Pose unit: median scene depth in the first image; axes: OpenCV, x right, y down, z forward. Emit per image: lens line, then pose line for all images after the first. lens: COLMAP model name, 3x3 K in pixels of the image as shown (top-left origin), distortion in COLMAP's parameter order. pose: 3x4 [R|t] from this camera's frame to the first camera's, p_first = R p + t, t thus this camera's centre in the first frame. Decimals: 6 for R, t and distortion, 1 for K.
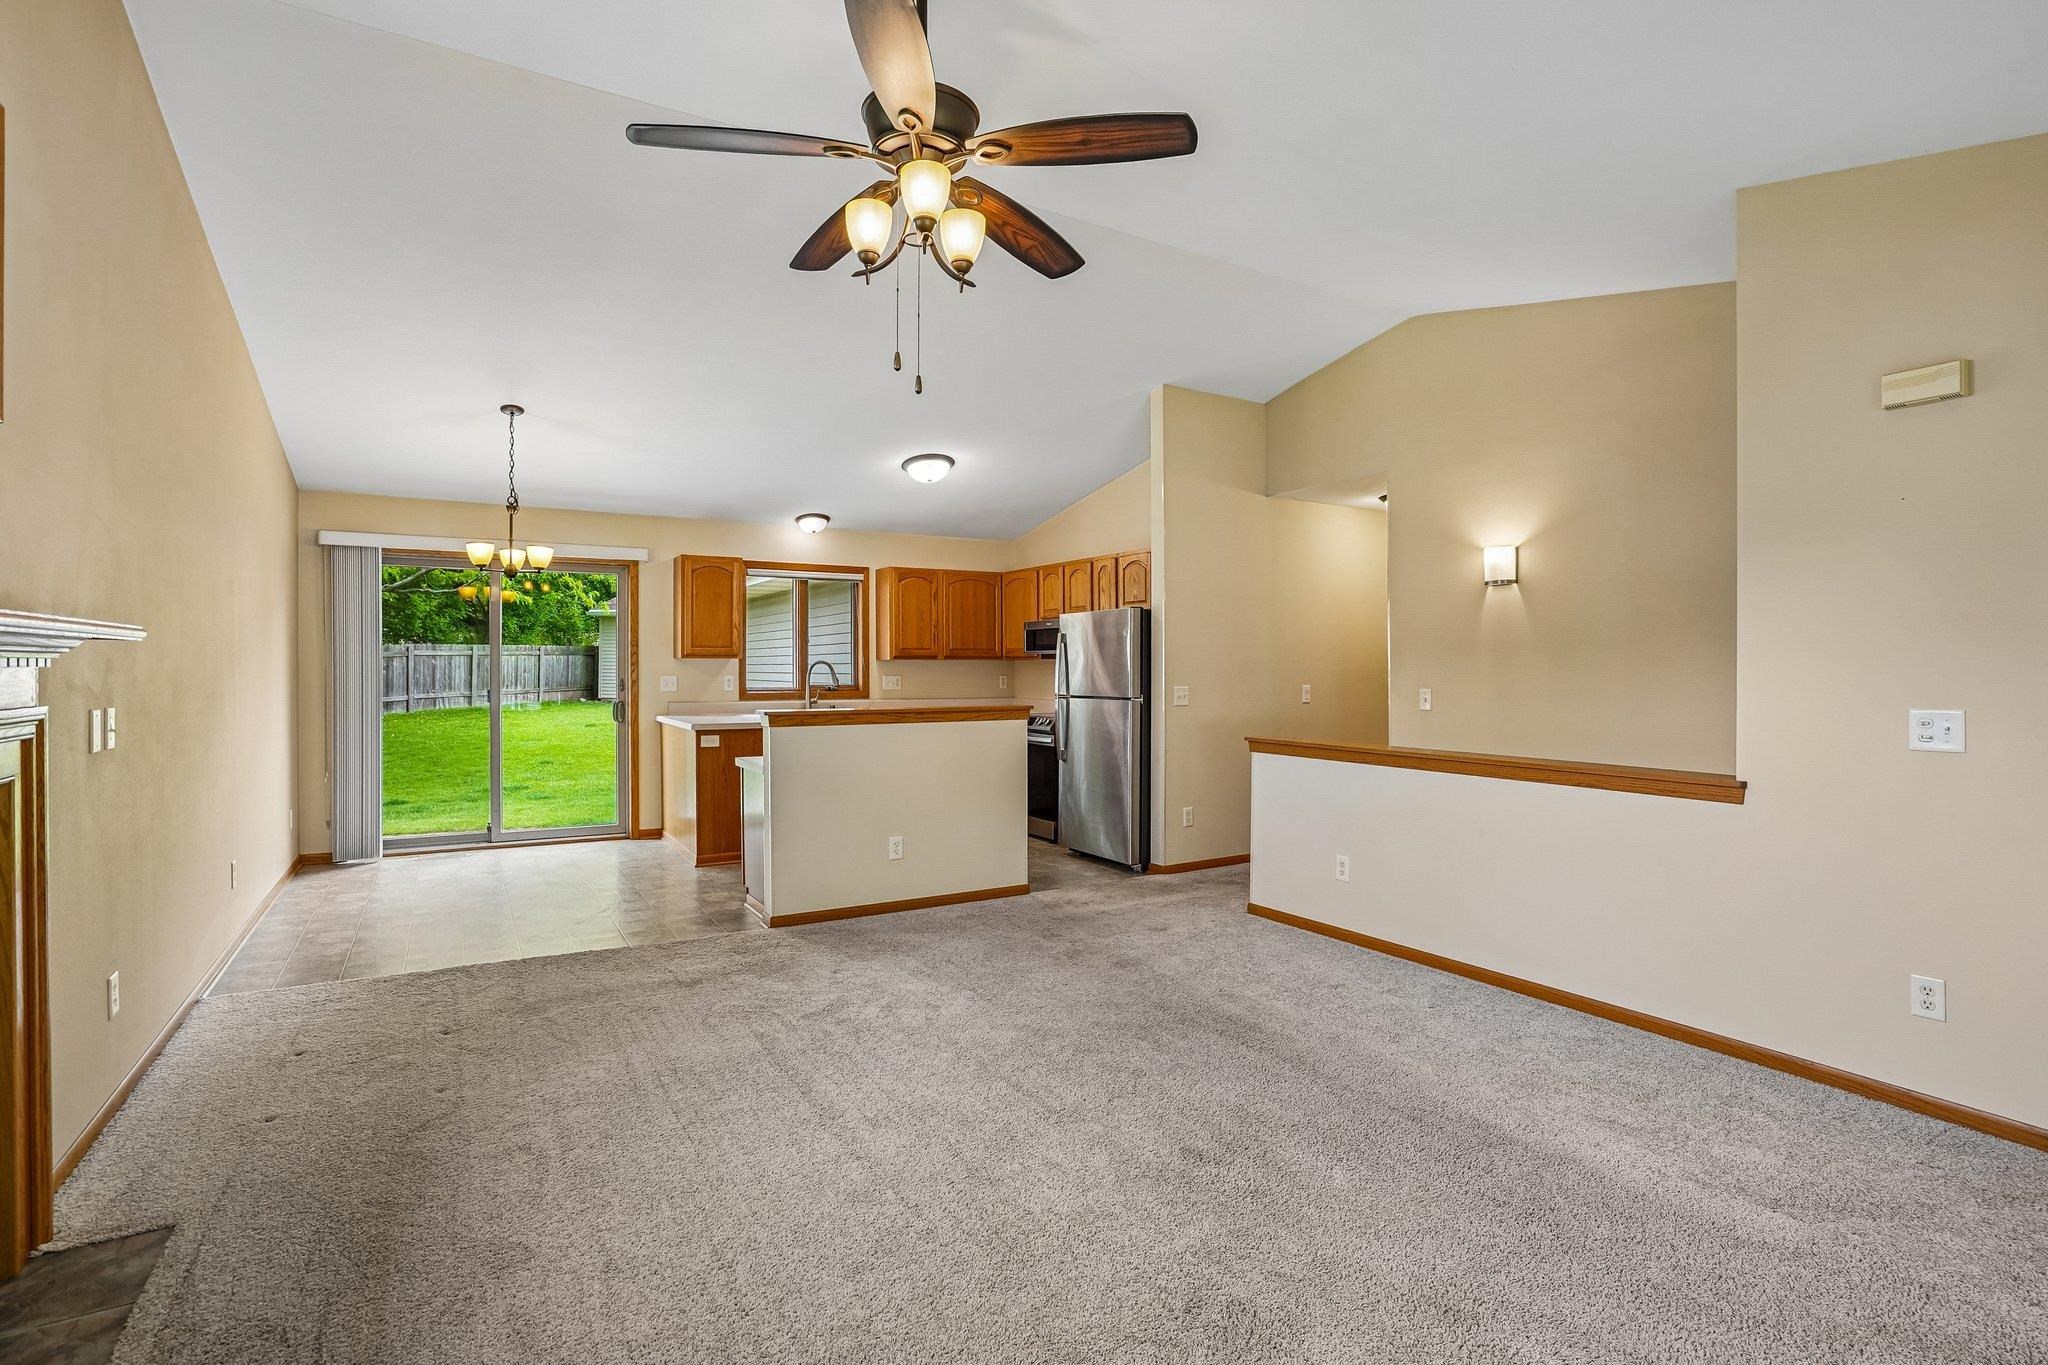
lens RADIAL K [[972.3, 0, 1001.9], [0, 972.3, 663.3], [0, 0, 1]] dist [-0.060211, 0.019961]
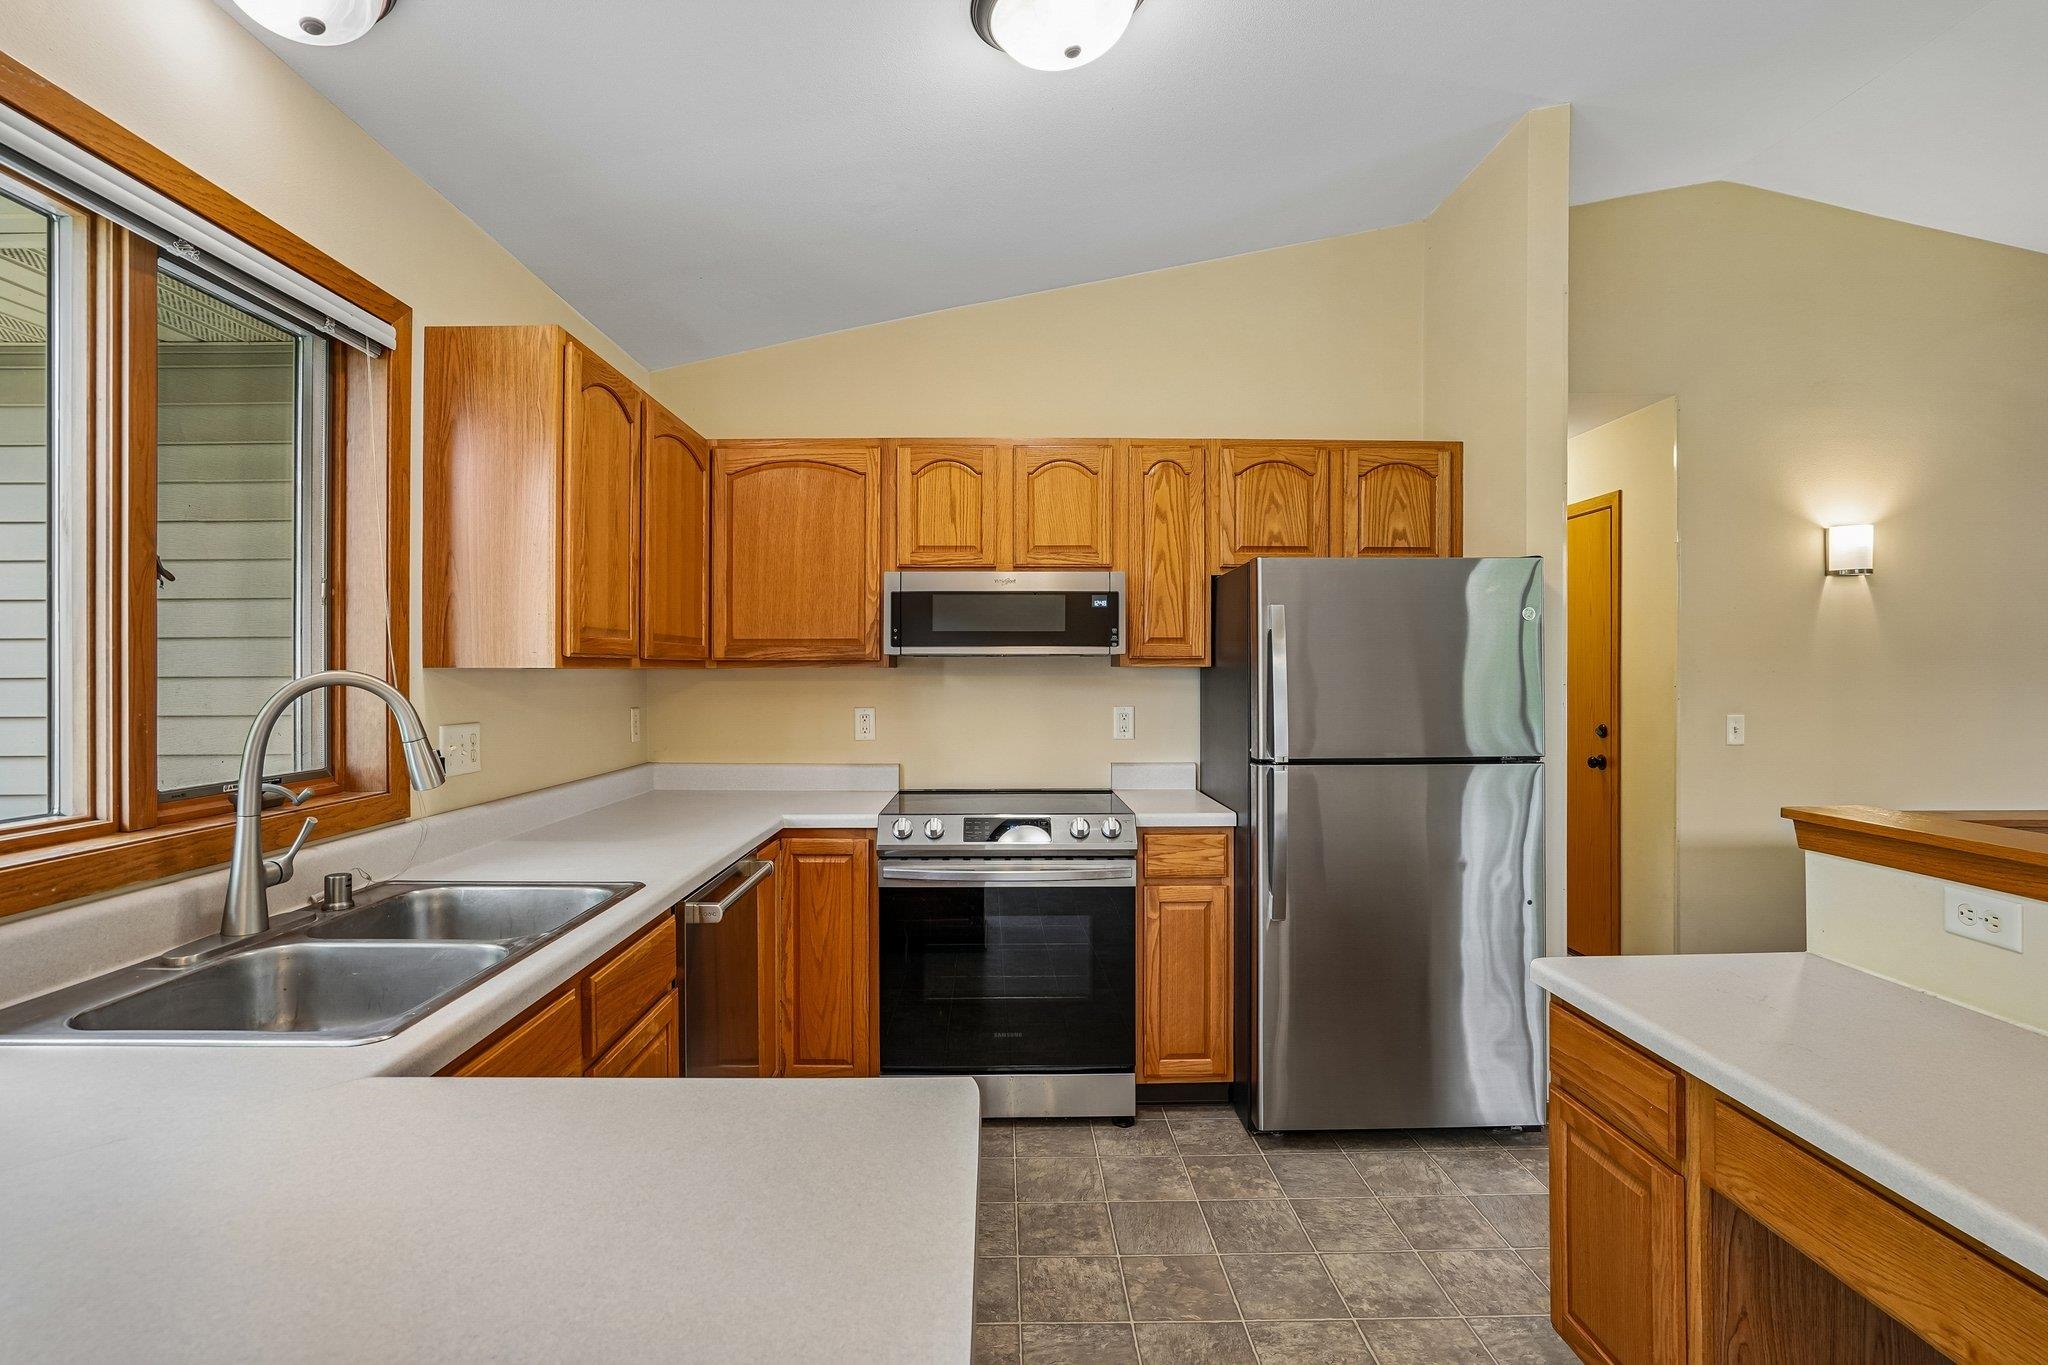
lens RADIAL K [[955.0, 0, 1016.5], [0, 955.0, 671.6], [0, 0, 1]] dist [-0.054954, 0.019151]
pose [[0.487880, 0.000686, 0.872910, -0.350017], [-0.001699, 0.999999, 0.000164, -0.003545], [-0.872909, -0.001563, 0.487881, 0.946335]]
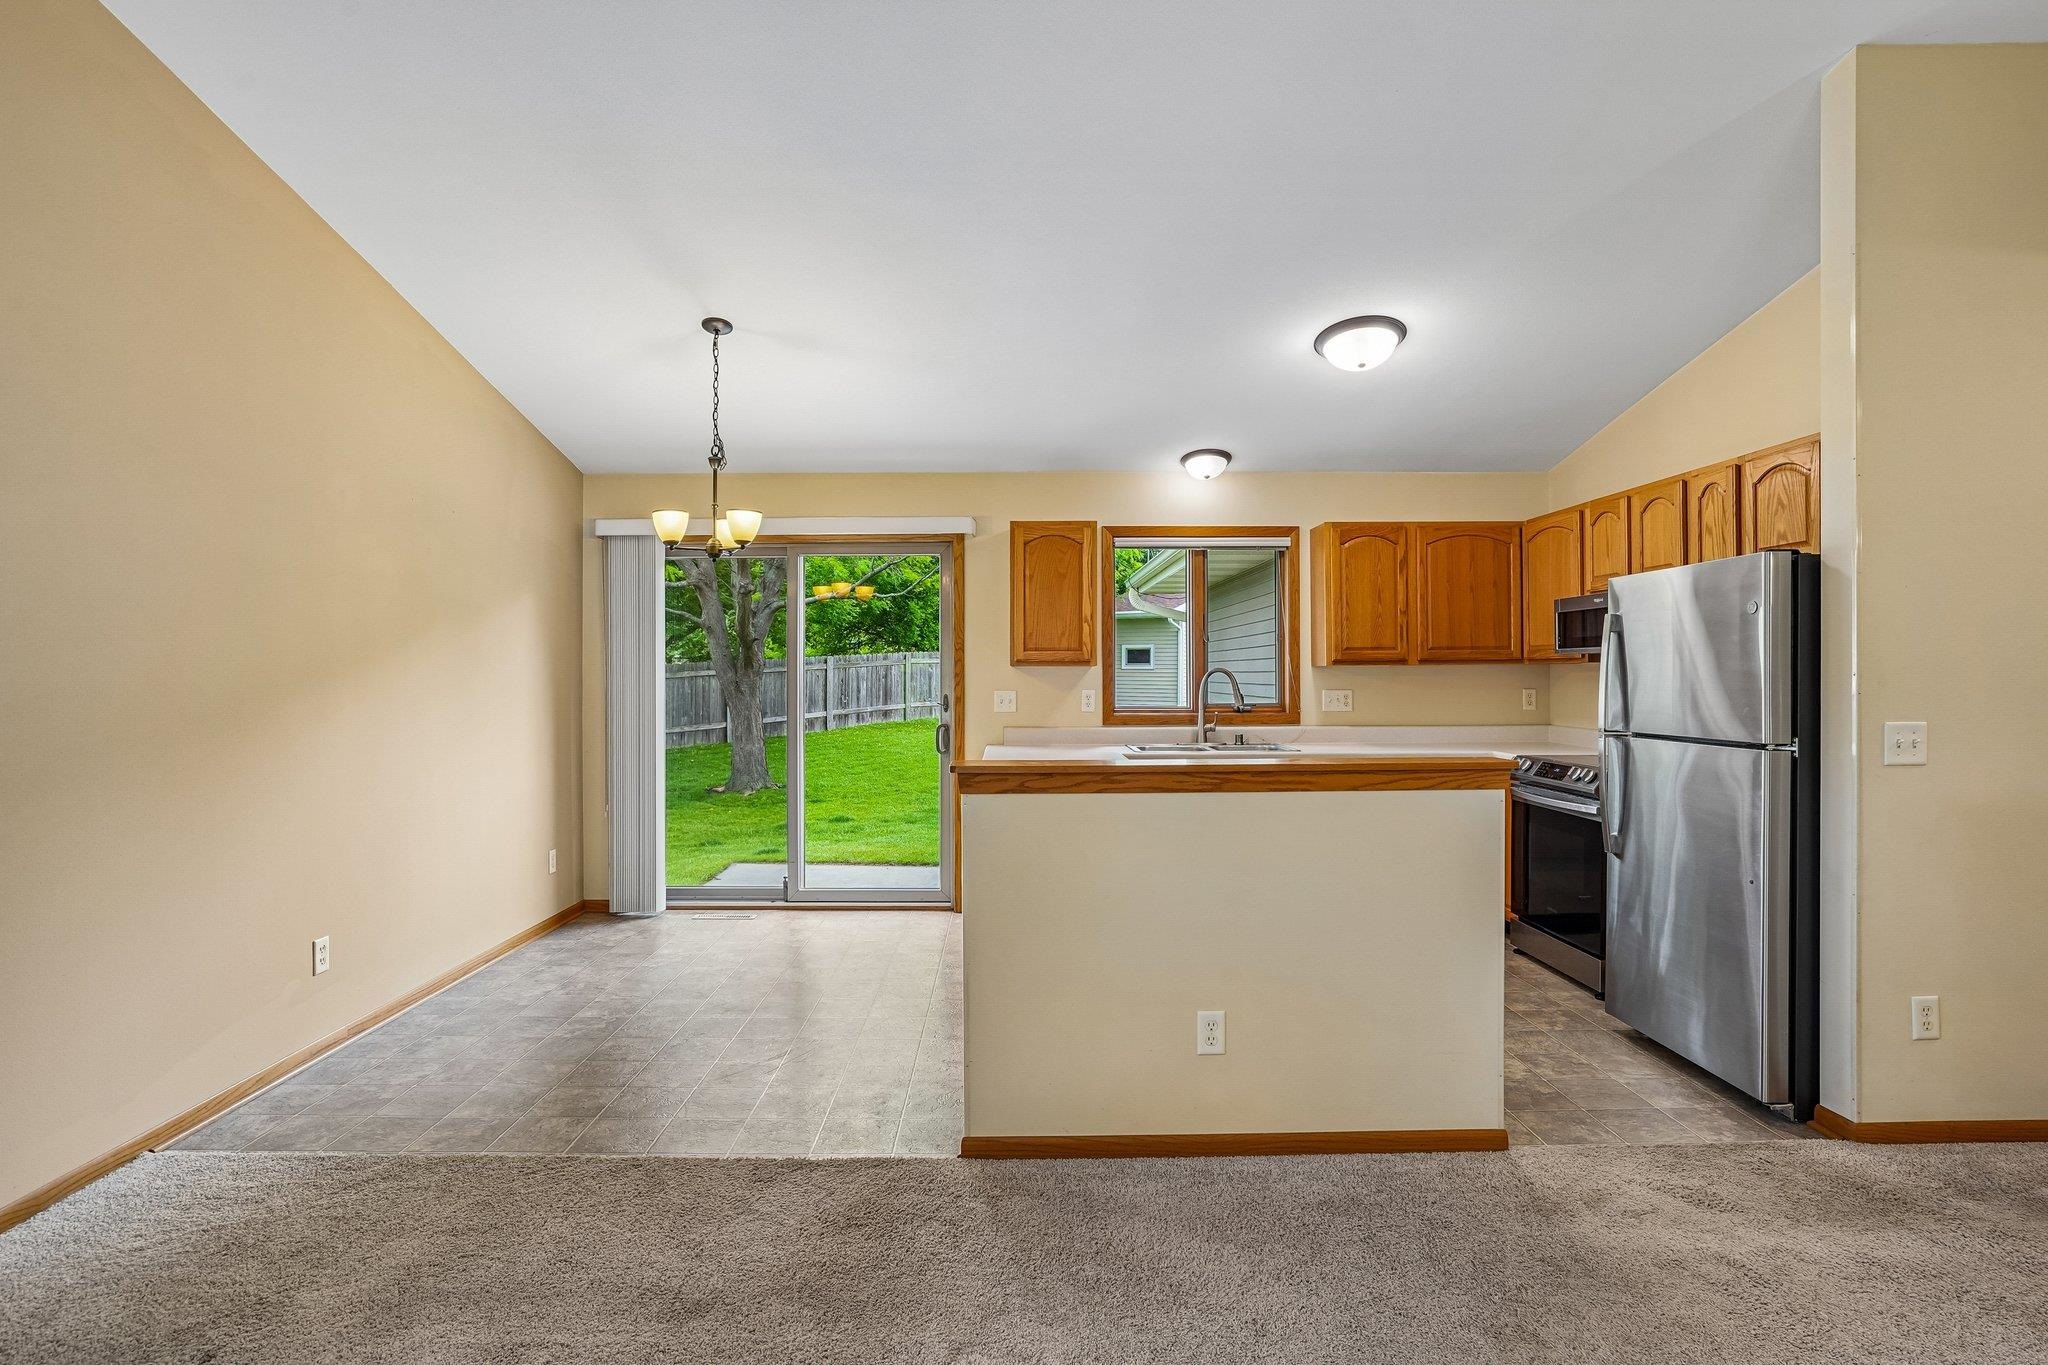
lens RADIAL K [[1040.5, 0, 1019.7], [0, 1040.5, 672.4], [0, 0, 1]] dist [-0.023982, 0.001560]
pose [[0.869852, -0.005262, -0.493284, 0.060138], [0.007319, 0.999971, 0.002239, -0.002882], [0.493258, -0.005558, 0.869865, 0.370082]]
